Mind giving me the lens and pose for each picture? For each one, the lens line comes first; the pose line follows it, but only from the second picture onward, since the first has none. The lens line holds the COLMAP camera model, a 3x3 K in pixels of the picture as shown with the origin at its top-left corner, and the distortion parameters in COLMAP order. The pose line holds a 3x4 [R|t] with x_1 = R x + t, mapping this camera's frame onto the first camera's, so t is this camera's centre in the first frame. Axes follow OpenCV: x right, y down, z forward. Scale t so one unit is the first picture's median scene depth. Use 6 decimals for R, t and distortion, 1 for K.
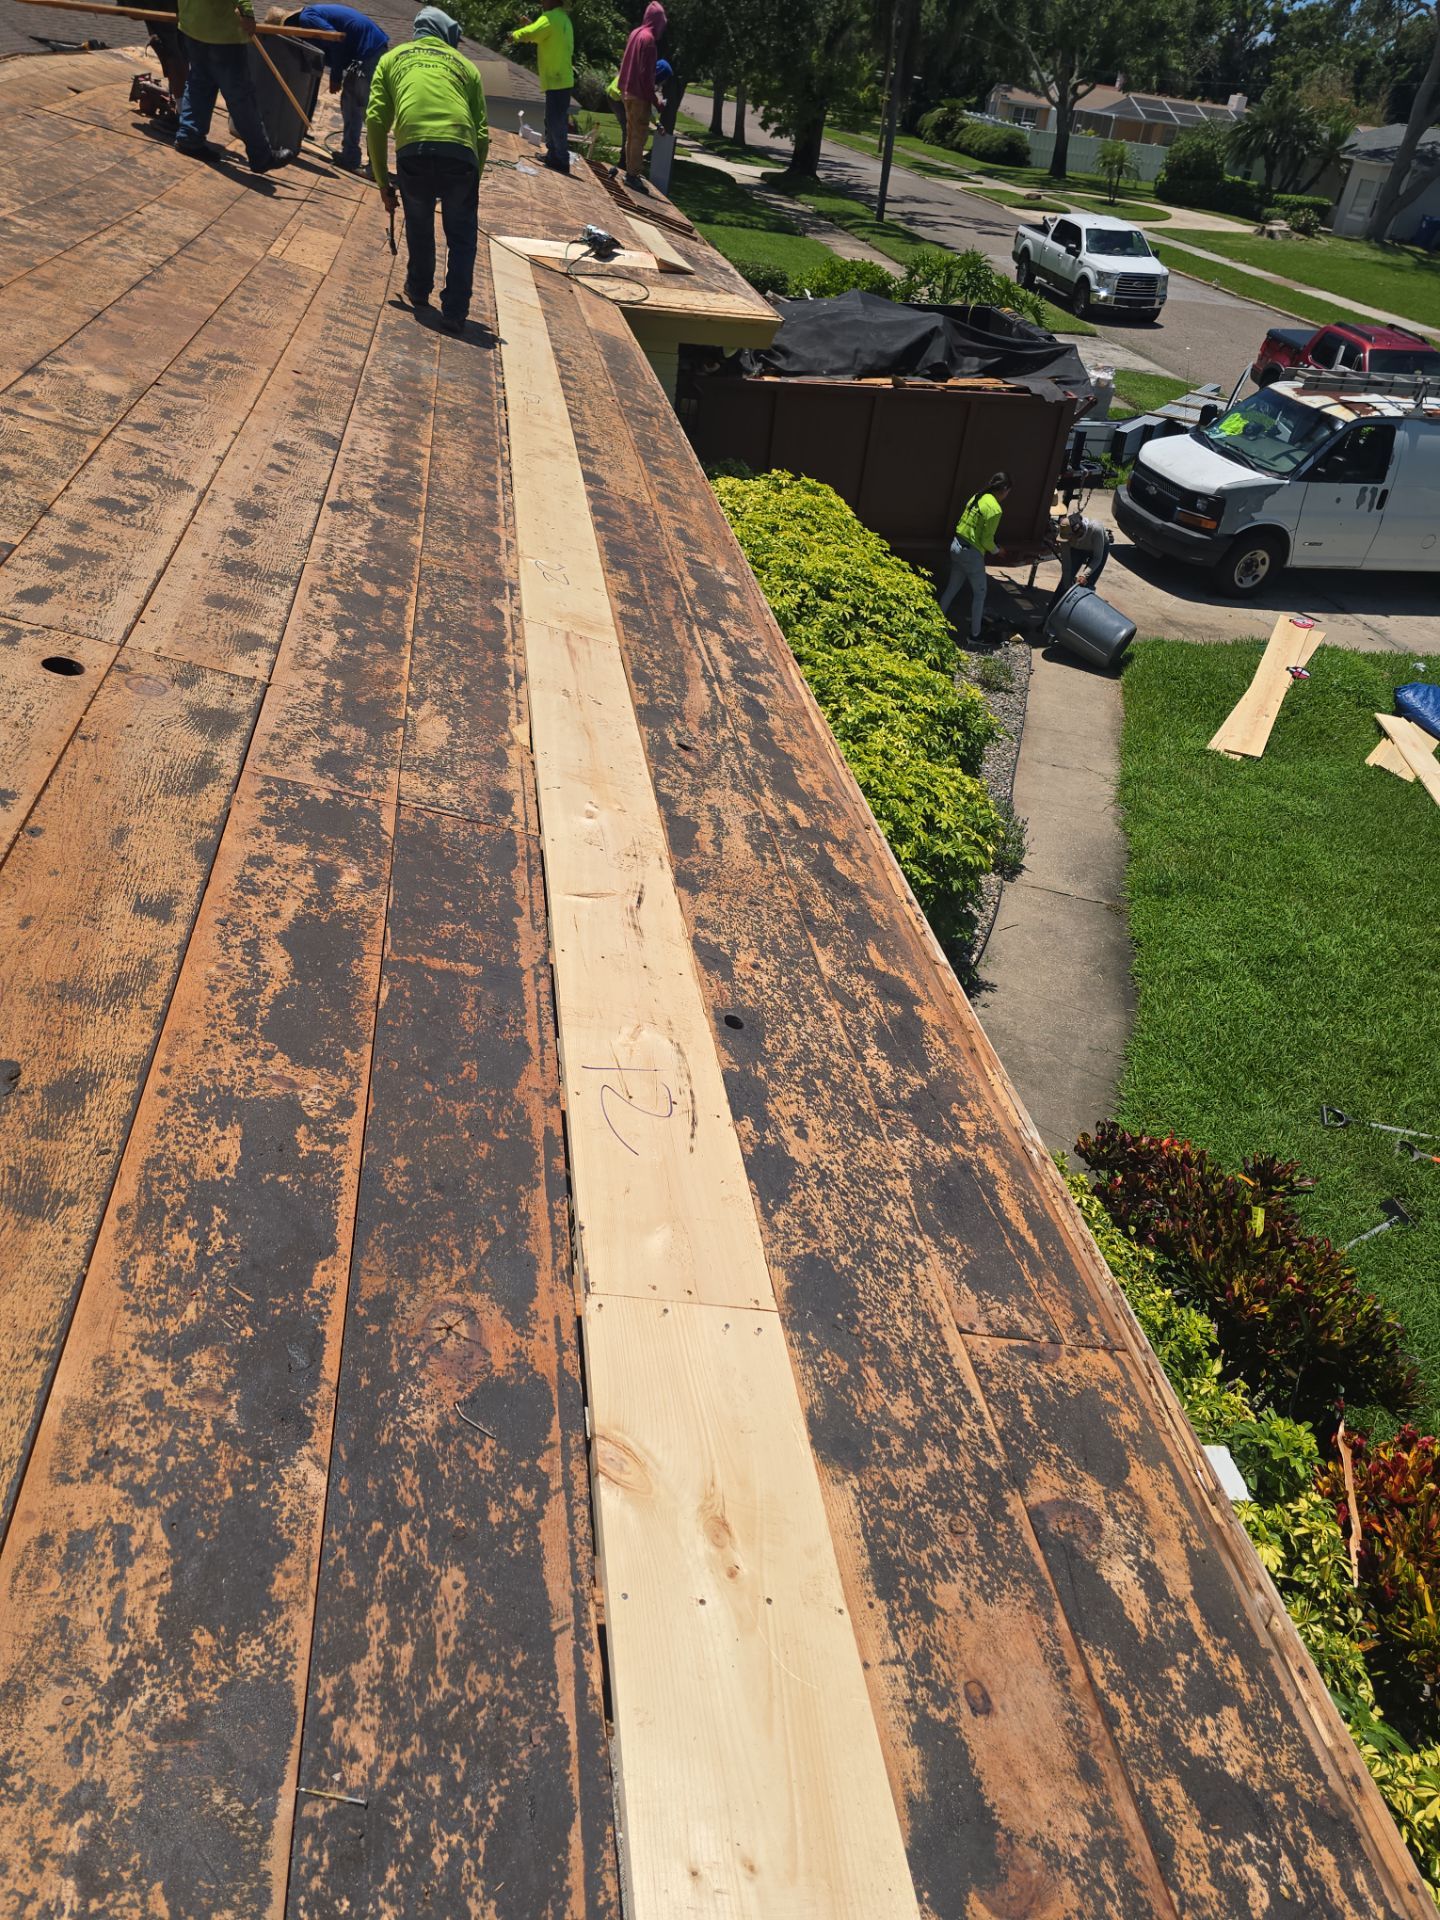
lens RADIAL K [[1284.5, 0, 720.0], [0, 1284.5, 960.0], [0, 0, 1]] dist [0.036161, -0.039291]
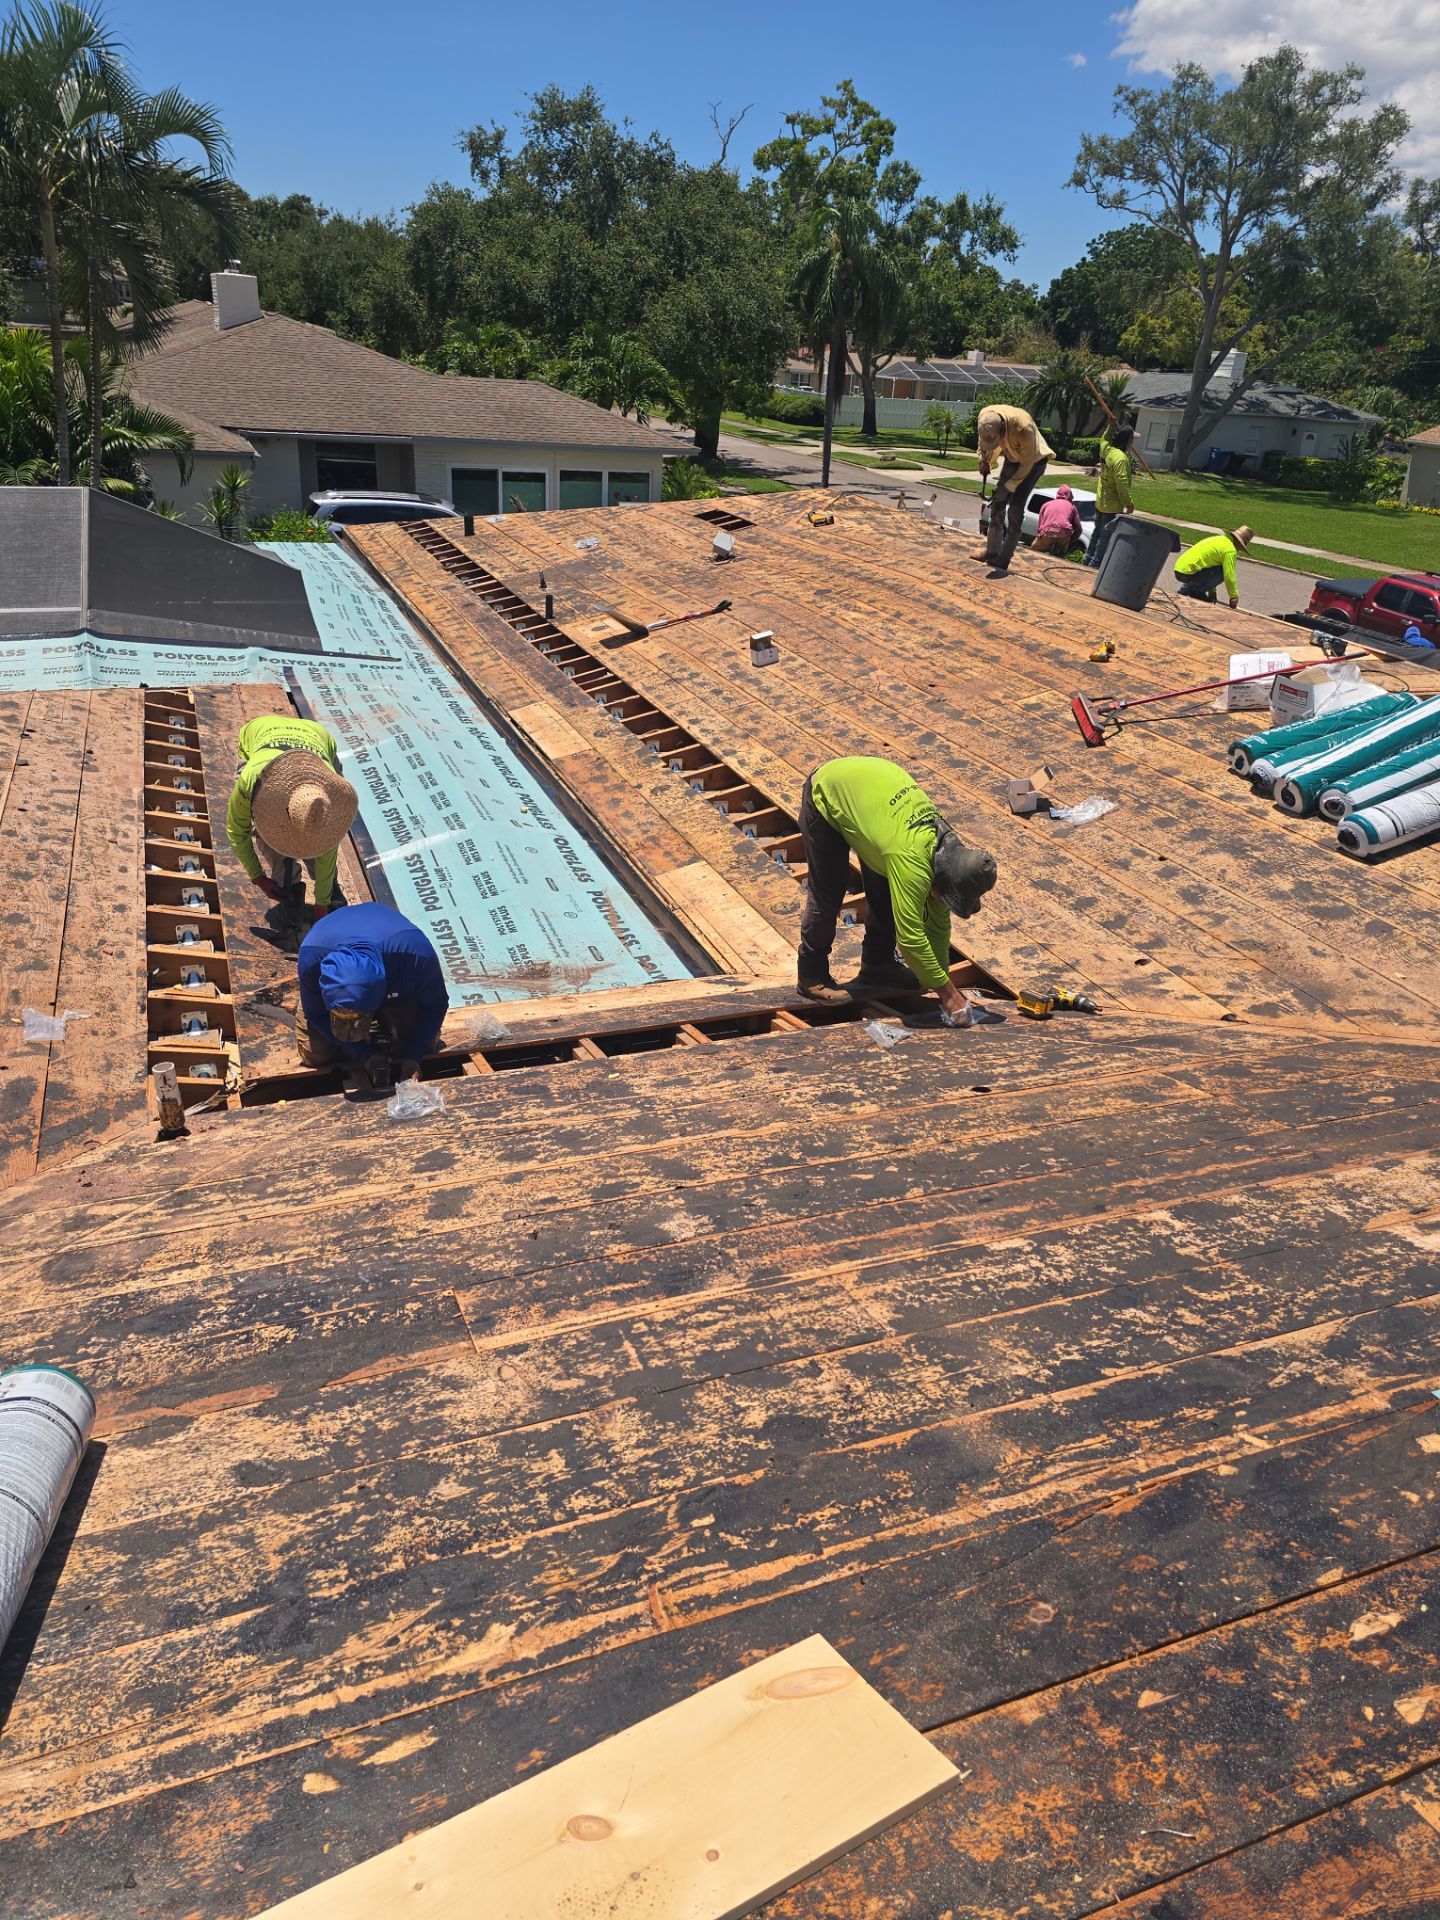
lens RADIAL K [[1284.5, 0, 720.0], [0, 1284.5, 960.0], [0, 0, 1]] dist [0.036161, -0.039291]
pose [[0.974162, -0.141218, 0.176255, -0.289205], [0.165530, 0.977356, -0.131817, -0.062004], [-0.153649, 0.157587, 0.975479, -0.020087]]
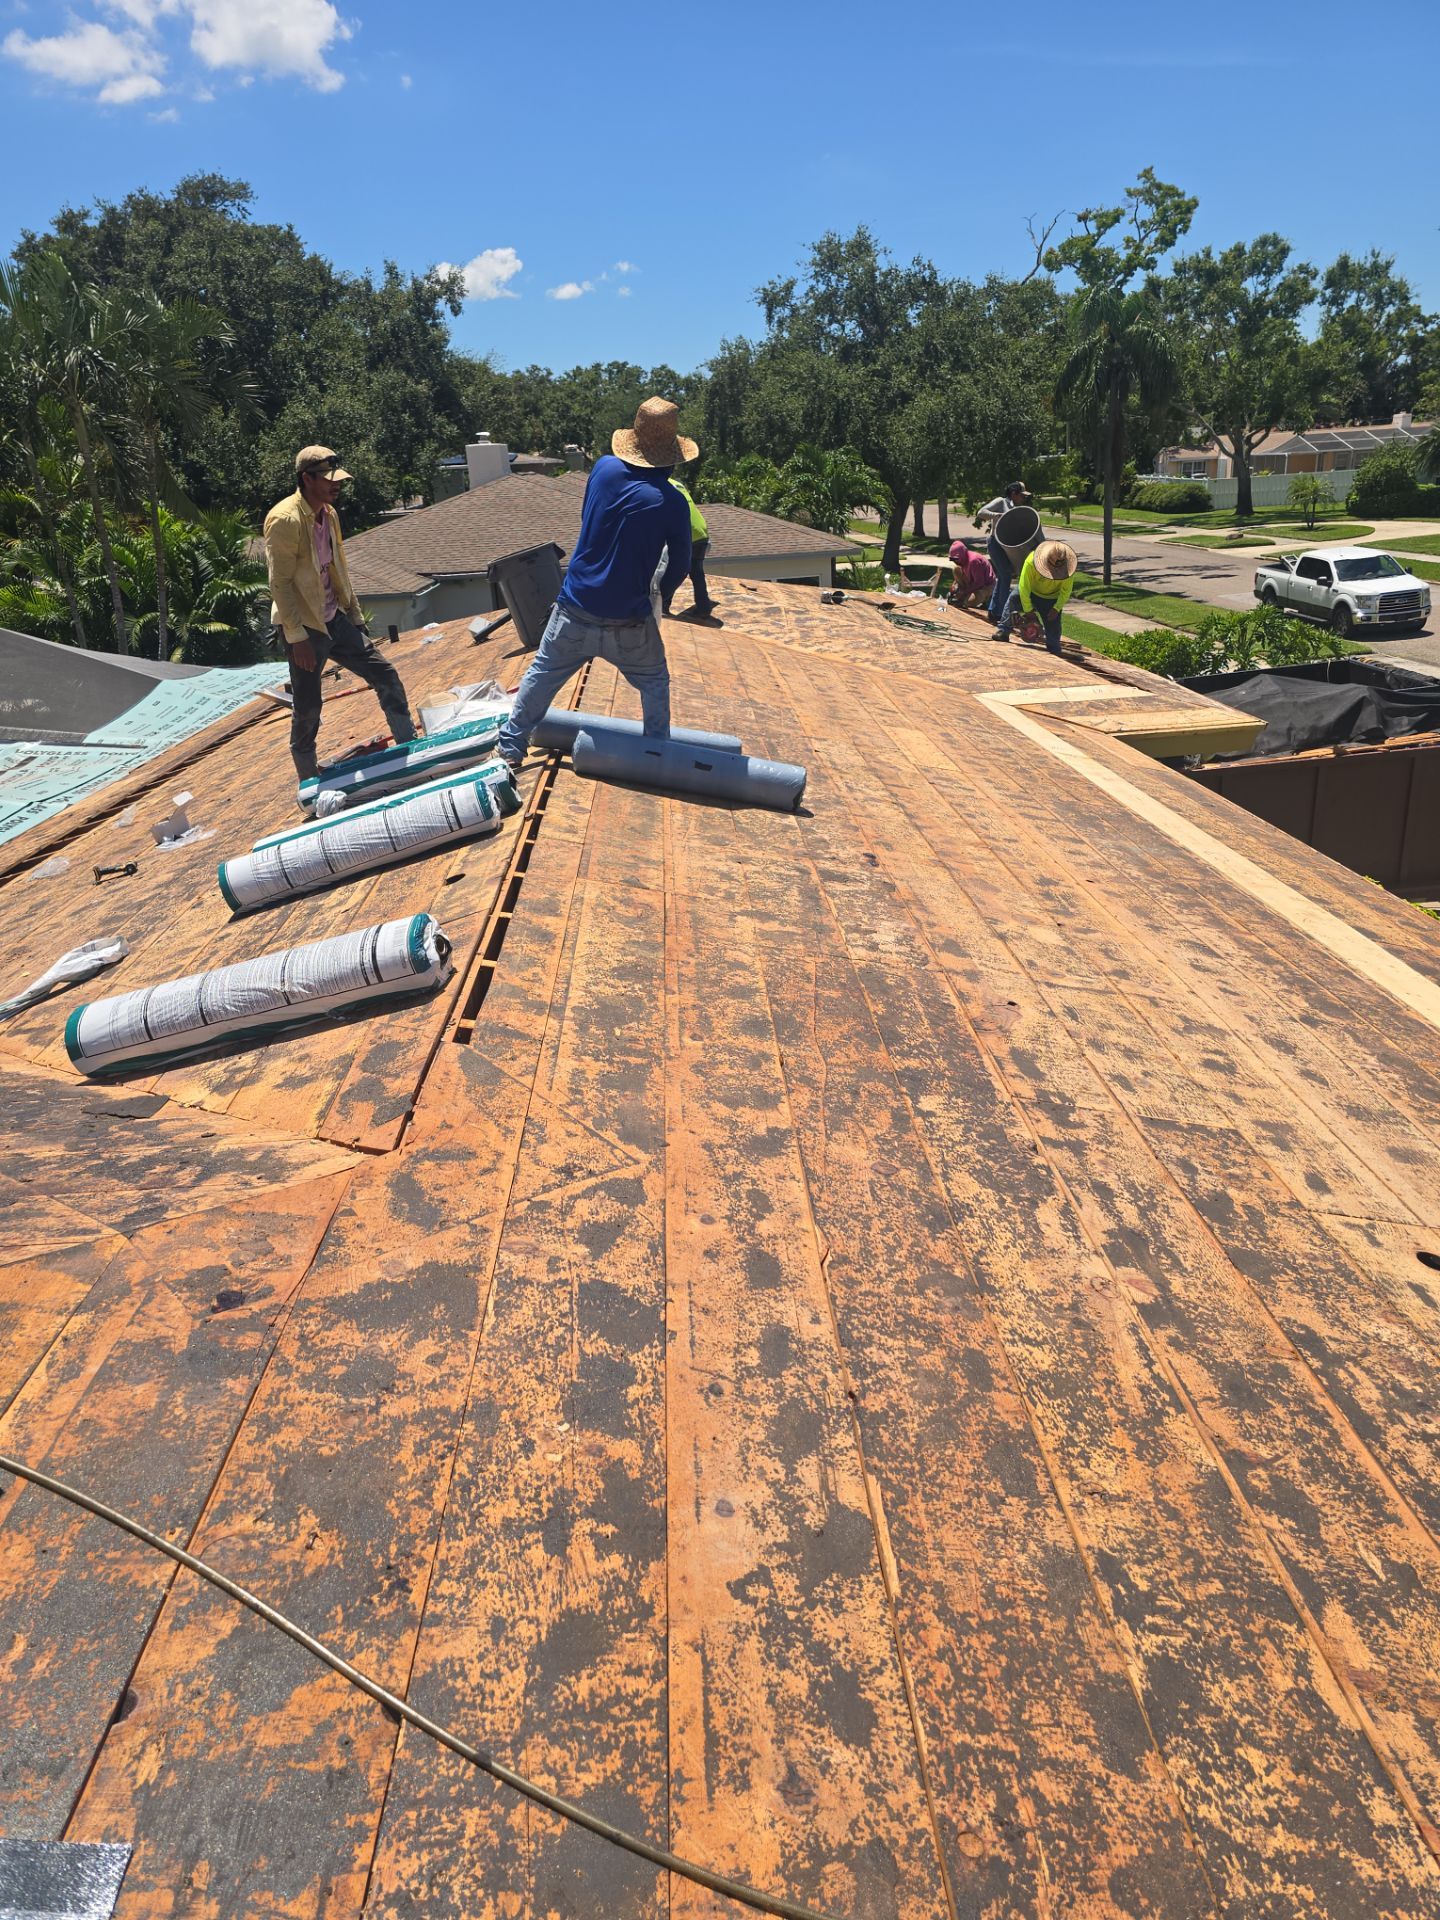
lens RADIAL K [[1284.5, 0, 720.0], [0, 1284.5, 960.0], [0, 0, 1]] dist [0.036161, -0.039291]
pose [[0.979199, -0.120221, -0.163454, -0.072666], [0.075182, 0.963203, -0.258047, -0.019361], [0.188462, 0.240391, 0.952205, -0.016679]]
